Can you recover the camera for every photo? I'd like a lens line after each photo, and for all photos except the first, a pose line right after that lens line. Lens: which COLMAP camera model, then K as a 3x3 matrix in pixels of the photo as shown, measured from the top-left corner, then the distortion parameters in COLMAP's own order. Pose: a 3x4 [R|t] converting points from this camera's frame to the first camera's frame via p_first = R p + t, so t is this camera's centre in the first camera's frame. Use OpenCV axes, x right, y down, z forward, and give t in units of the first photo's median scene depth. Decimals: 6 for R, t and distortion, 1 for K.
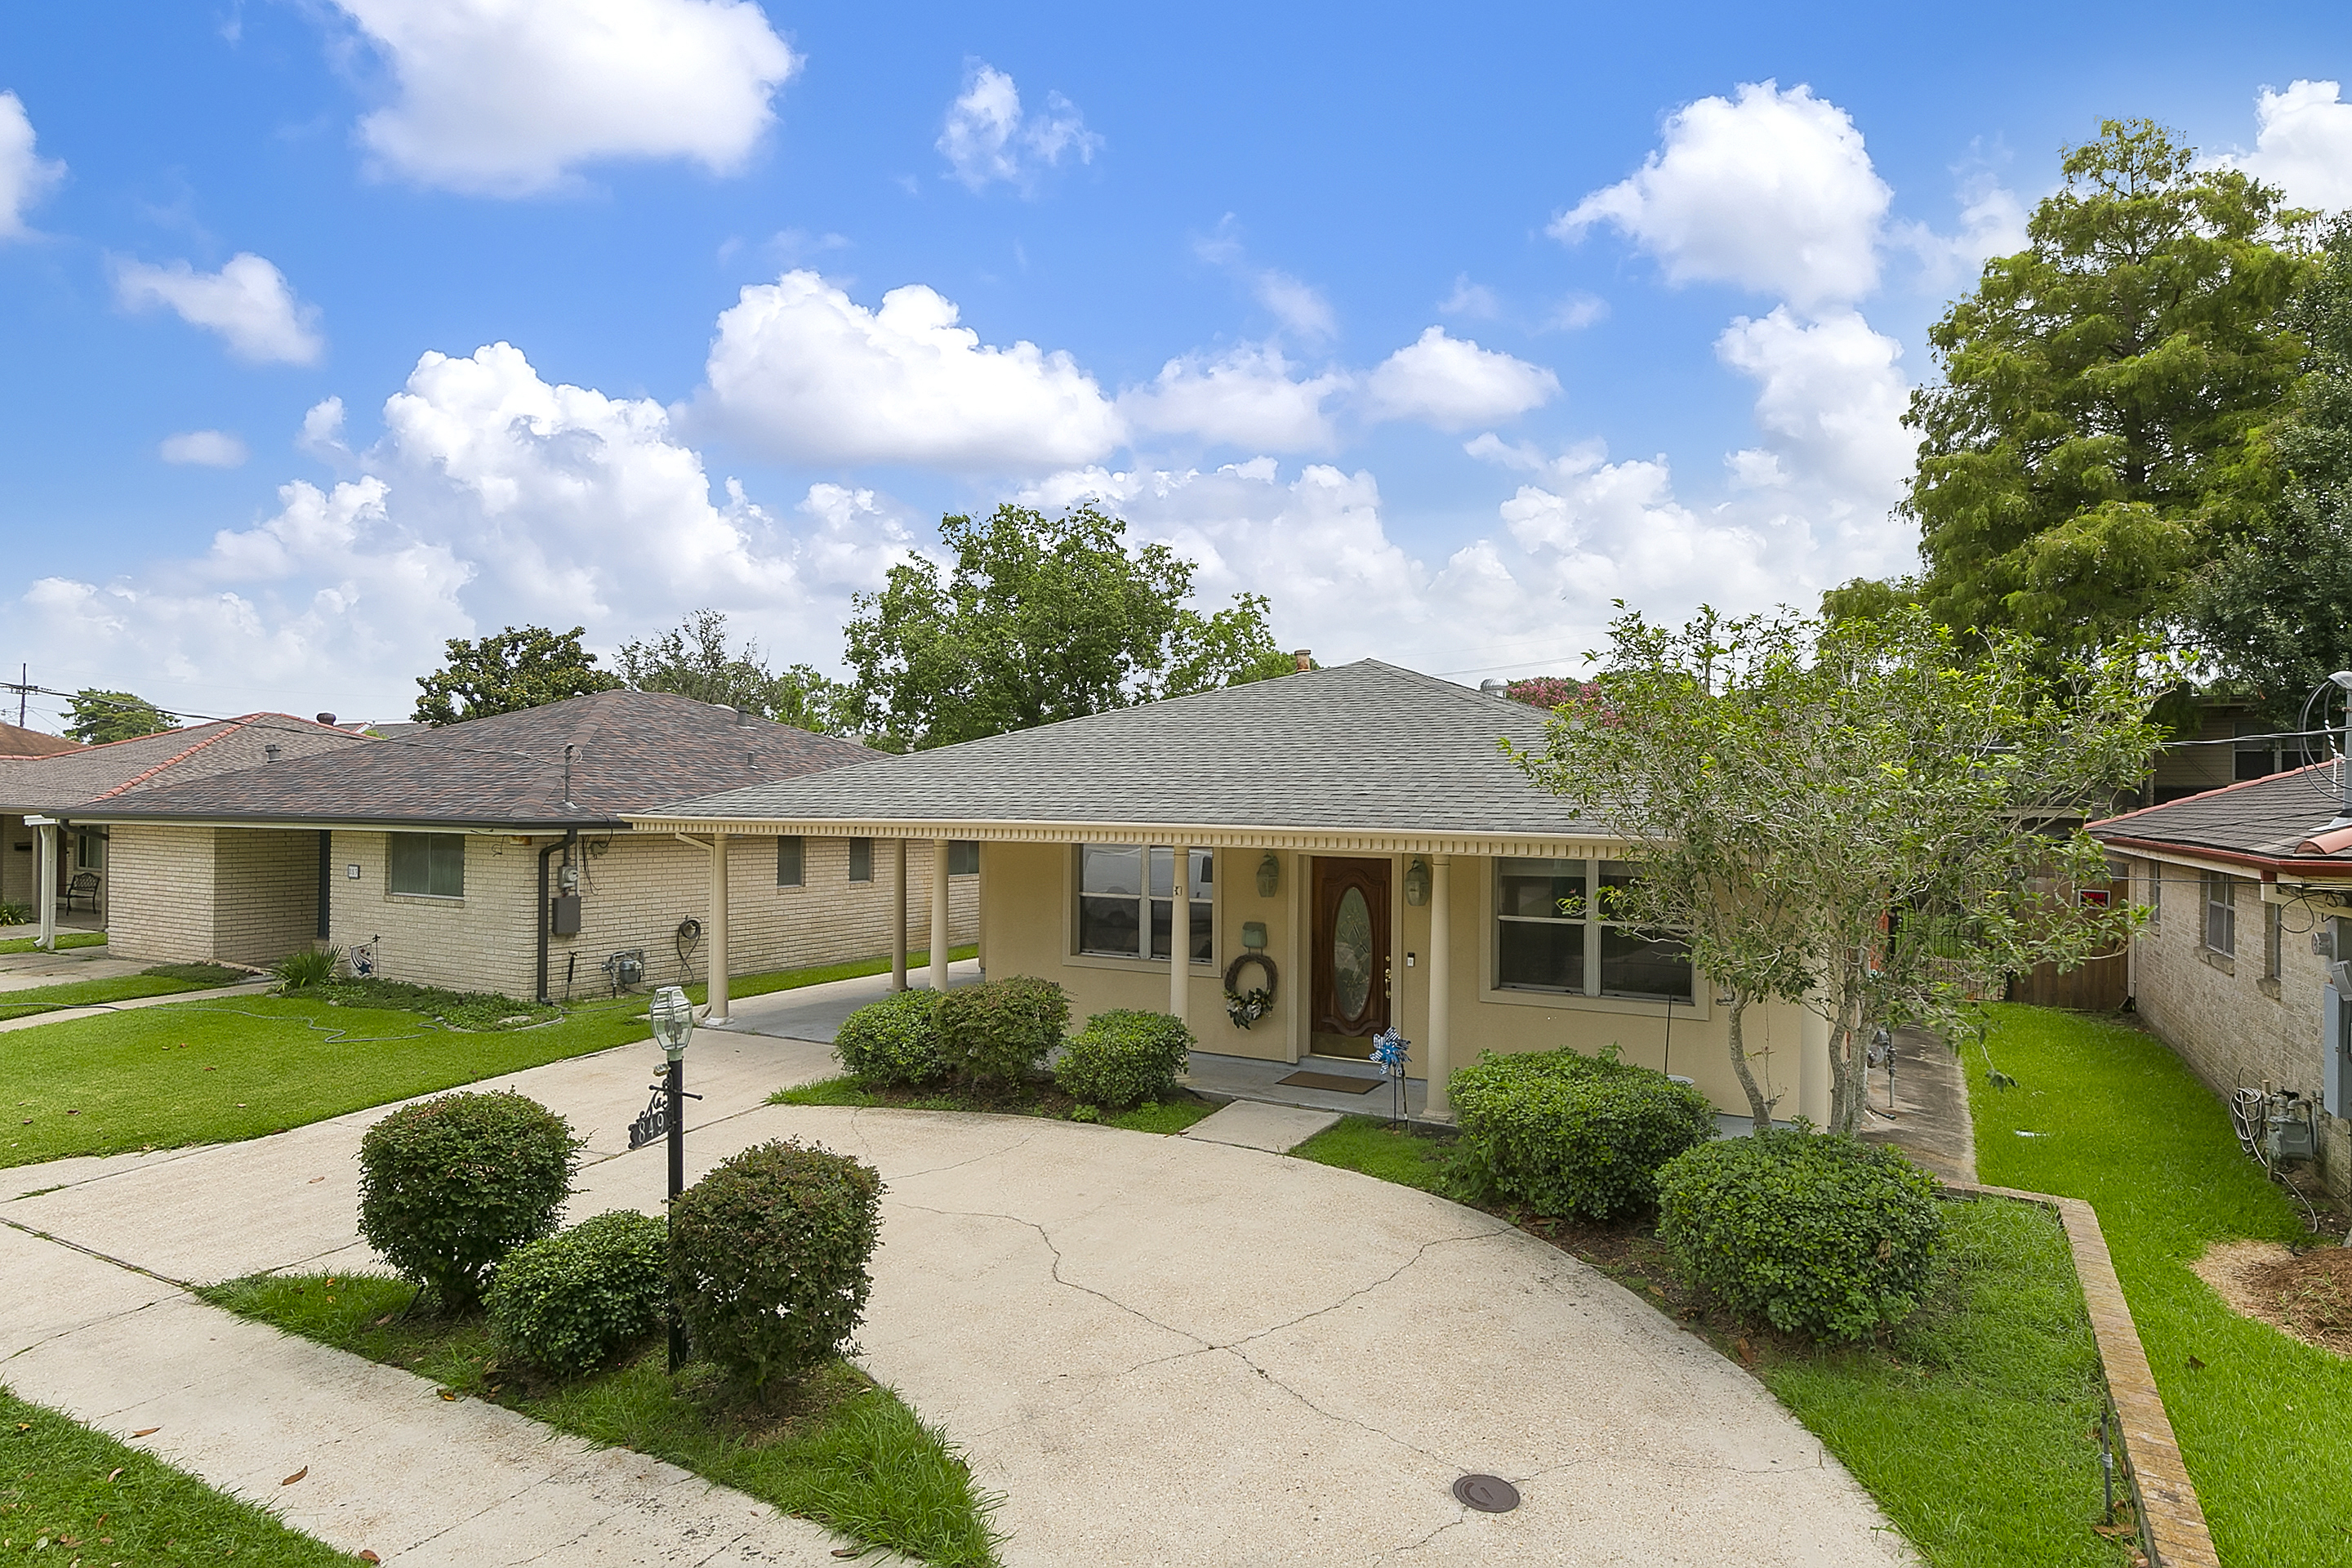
lens RADIAL K [[1354.3, 0, 1176.0], [0, 1354.3, 784.0], [0, 0, 1]] dist [0.003205, 0.001366]
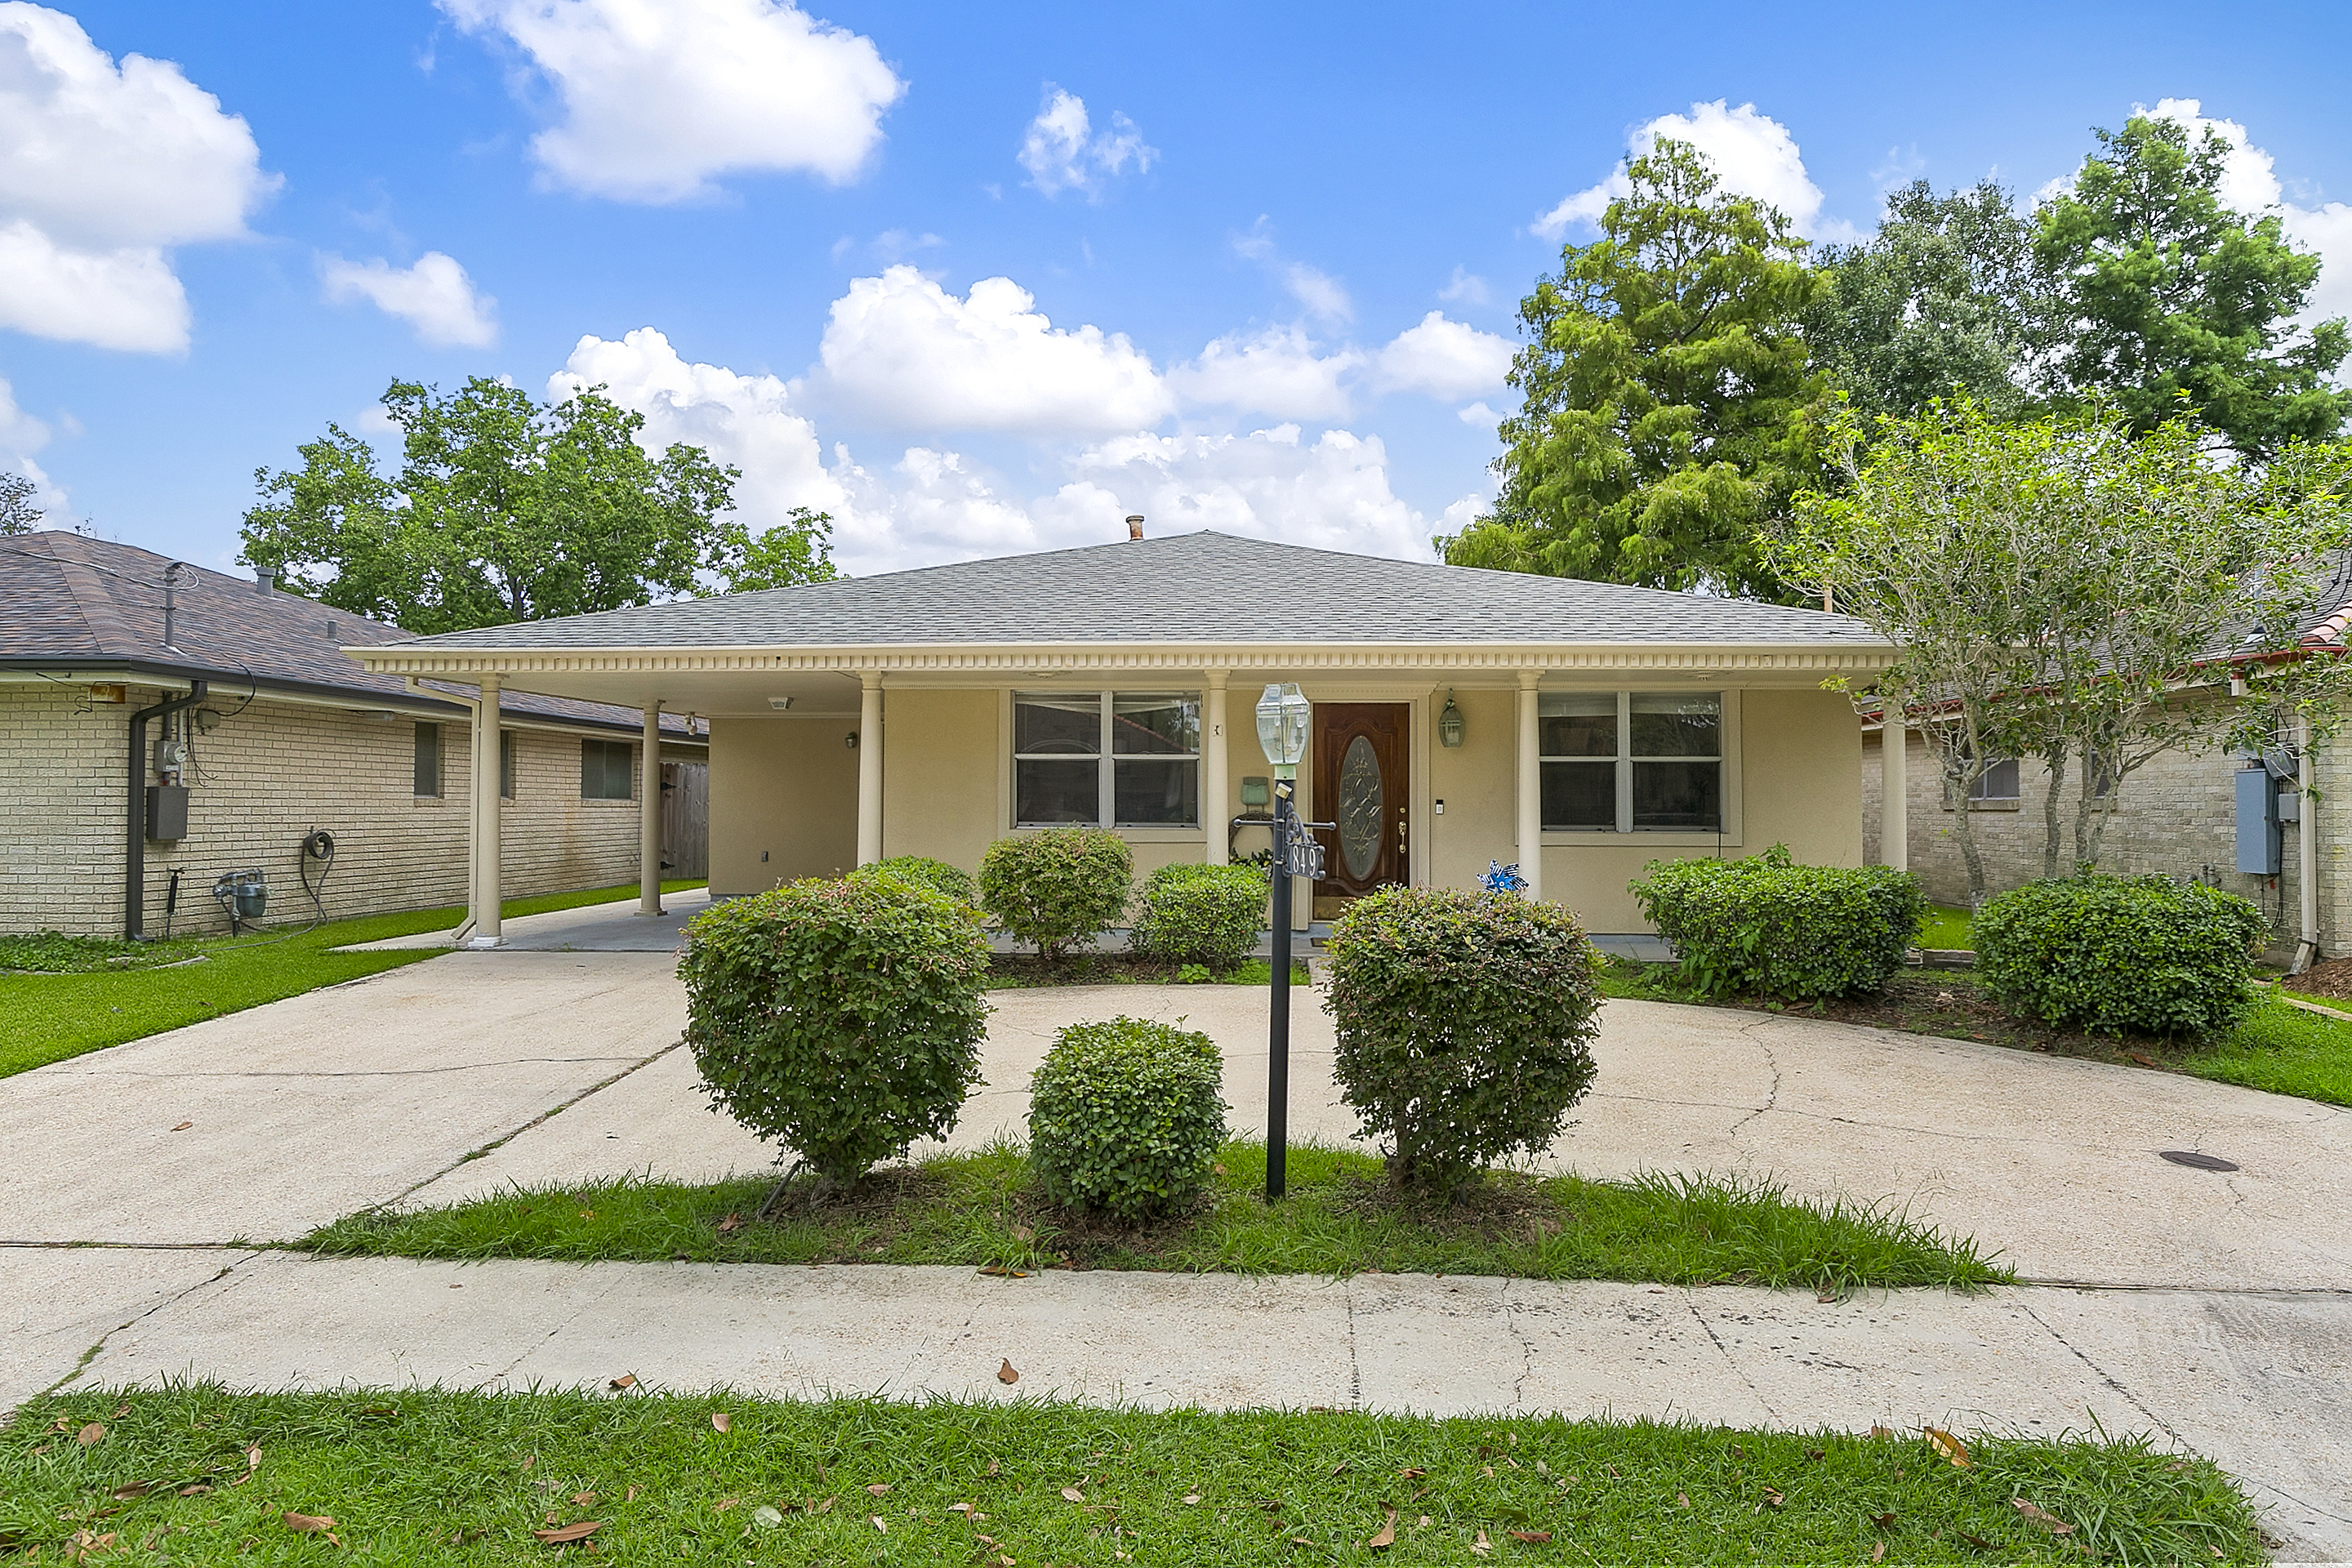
lens RADIAL K [[1469.9, 0, 1174.7], [0, 1469.9, 744.1], [0, 0, 1]] dist [-0.000441, -0.000047]
pose [[0.897364, 0.011650, 0.441137, -0.251380], [0.002596, 0.999495, -0.031678, 0.067597], [-0.441283, 0.029572, 0.896881, 0.096635]]
